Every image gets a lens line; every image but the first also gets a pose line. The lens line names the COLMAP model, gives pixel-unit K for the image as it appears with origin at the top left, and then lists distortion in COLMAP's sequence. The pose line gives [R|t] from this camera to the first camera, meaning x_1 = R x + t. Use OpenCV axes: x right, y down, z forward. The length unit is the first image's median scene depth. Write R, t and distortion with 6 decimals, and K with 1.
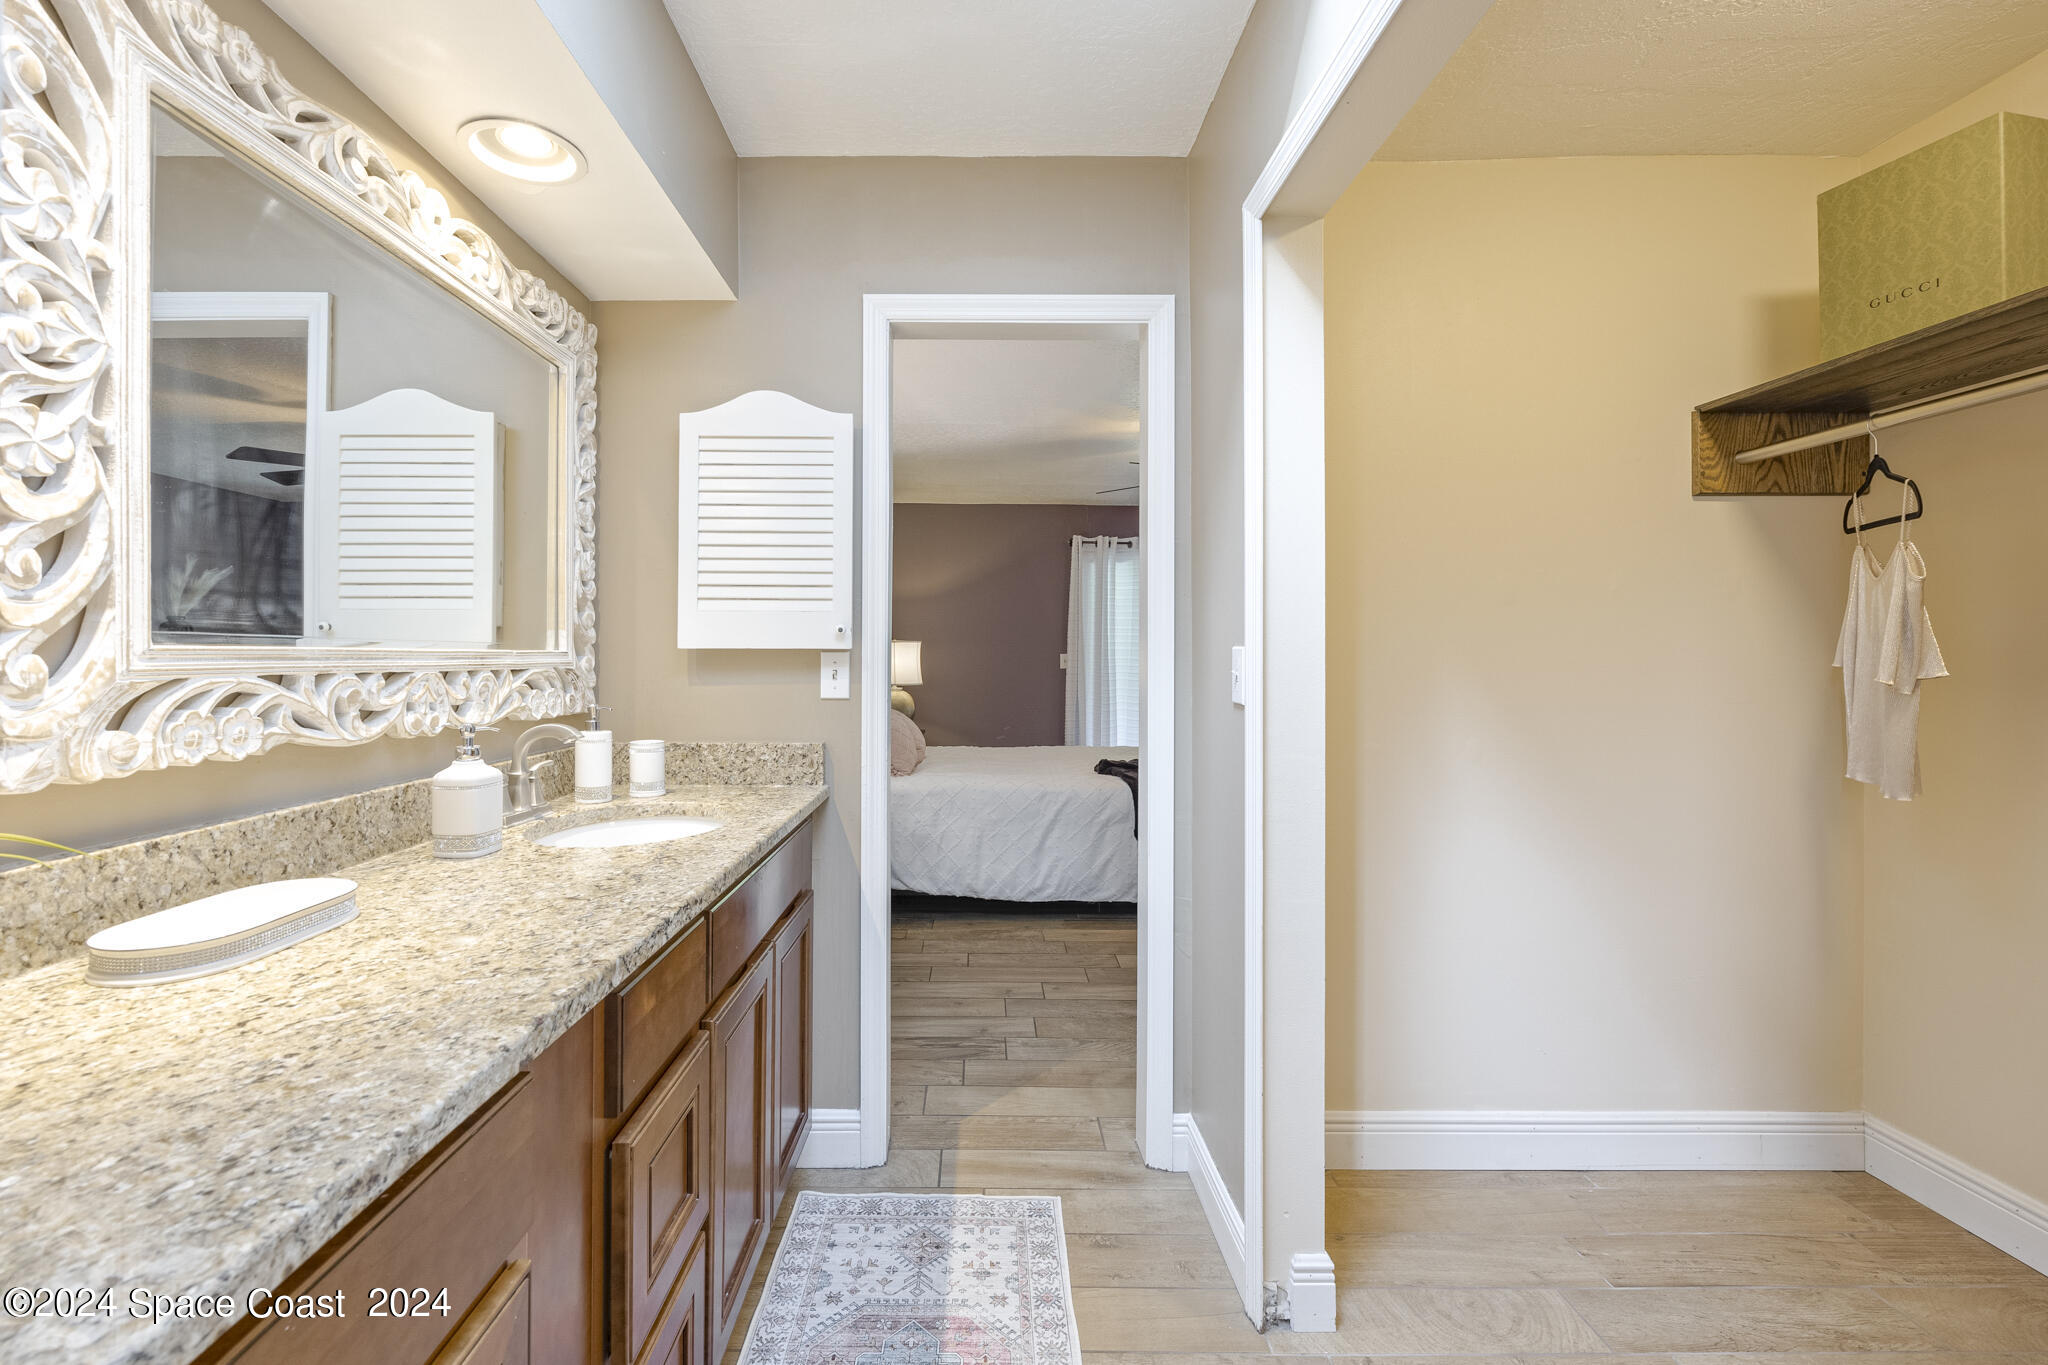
lens RADIAL K [[828.0, 0, 1003.8], [0, 828.0, 670.2], [0, 0, 1]] dist [-0.000777, -0.000021]
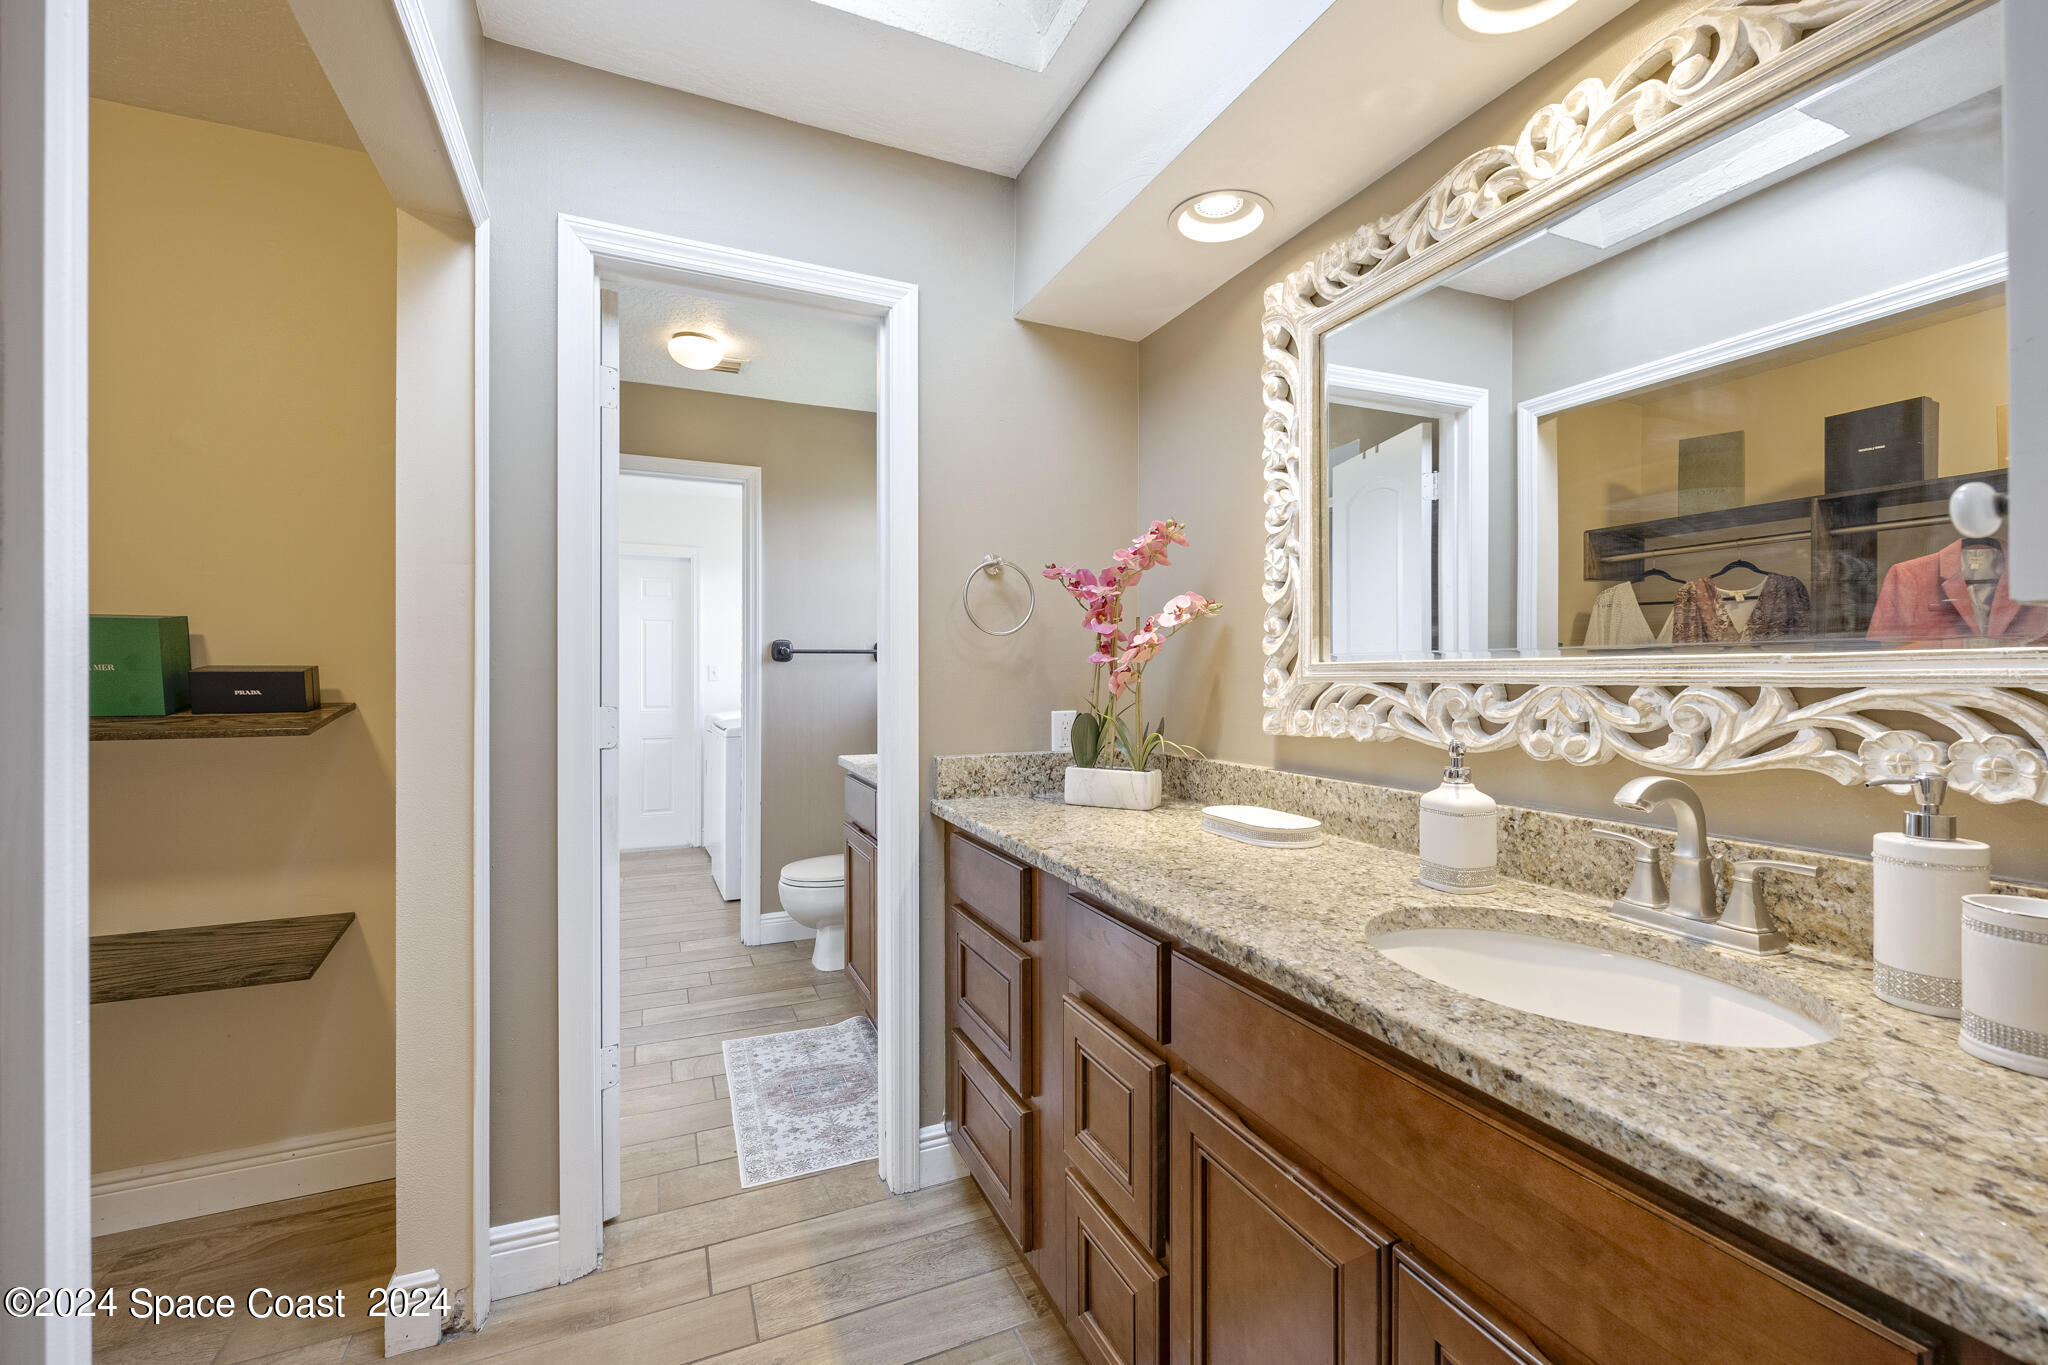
lens RADIAL K [[828.0, 0, 1003.8], [0, 828.0, 670.2], [0, 0, 1]] dist [-0.000777, -0.000021]
pose [[-0.926839, -0.001875, -0.375455, 0.162269], [-0.005662, 0.999944, 0.008984, -0.021009], [0.375417, 0.010453, -0.926797, 1.875120]]
